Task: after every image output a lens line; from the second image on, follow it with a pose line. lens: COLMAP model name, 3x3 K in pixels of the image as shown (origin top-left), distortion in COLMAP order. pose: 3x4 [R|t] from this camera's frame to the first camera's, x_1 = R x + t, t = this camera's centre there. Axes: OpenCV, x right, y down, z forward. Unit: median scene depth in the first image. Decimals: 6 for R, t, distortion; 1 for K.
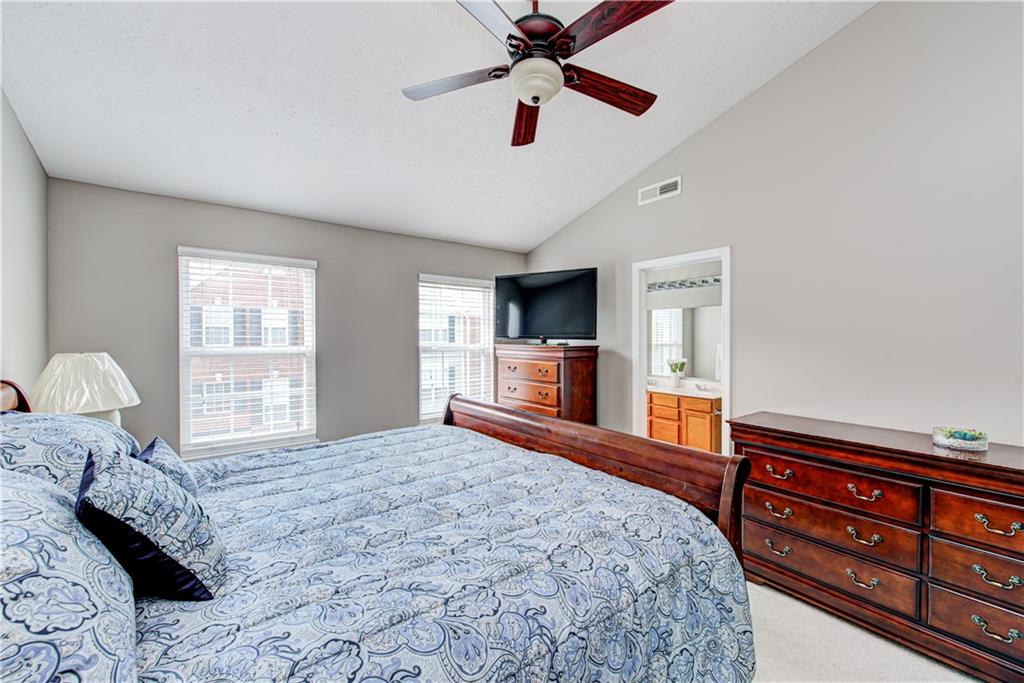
lens RADIAL K [[399.6, 0, 514.4], [0, 399.6, 342.0], [0, 0, 1]] dist [-0.001967, -0.001086]
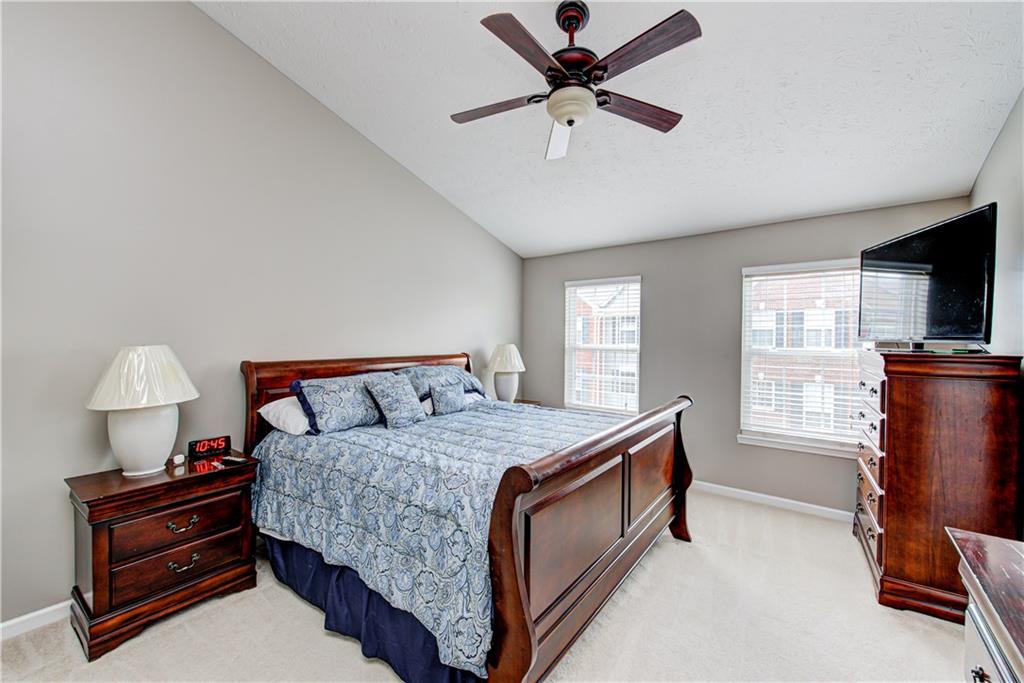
lens RADIAL K [[399.6, 0, 509.7], [0, 399.6, 340.4], [0, 0, 1]] dist [-0.001967, -0.001086]
pose [[0.230927, 0.011216, -0.972906, 0.462955], [-0.021425, 0.999750, 0.006440, -0.001546], [0.972735, 0.019357, 0.231110, 0.249268]]
